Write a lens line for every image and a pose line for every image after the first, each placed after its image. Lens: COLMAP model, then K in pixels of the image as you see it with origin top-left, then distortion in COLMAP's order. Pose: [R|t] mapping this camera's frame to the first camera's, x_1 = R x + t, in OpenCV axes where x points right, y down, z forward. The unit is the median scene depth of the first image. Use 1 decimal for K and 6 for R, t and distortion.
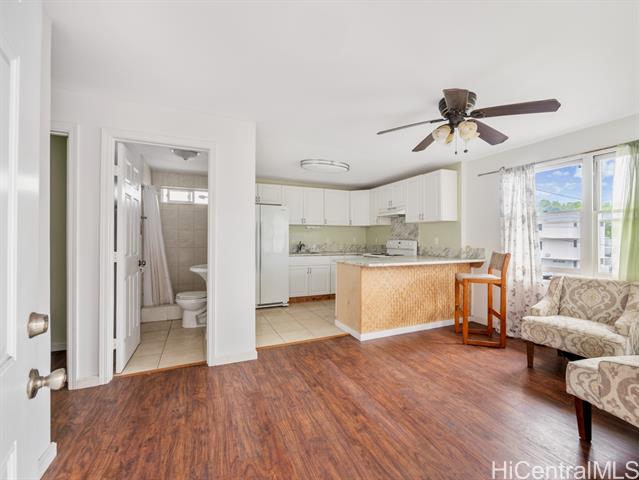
lens RADIAL K [[270.0, 0, 319.5], [0, 270.0, 240.0], [0, 0, 1]] dist [-0.000801, -0.000126]
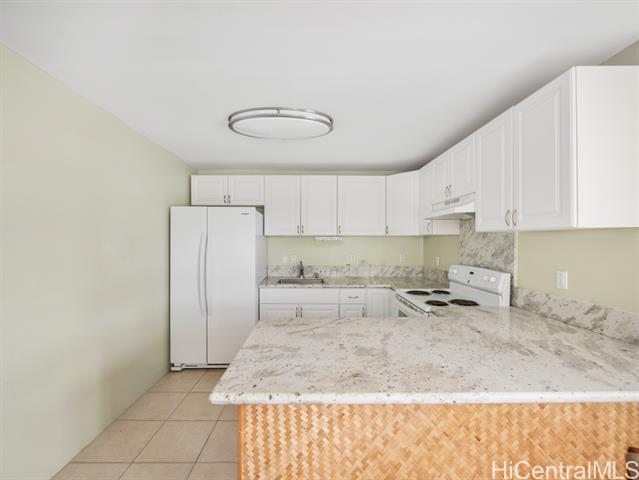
lens RADIAL K [[270.0, 0, 319.5], [0, 270.0, 240.0], [0, 0, 1]] dist [-0.000801, -0.000126]
pose [[0.921874, 0.002808, -0.387479, 0.246964], [-0.007895, 0.999902, -0.011537, -0.041915], [0.387409, 0.013695, 0.921806, 0.485586]]
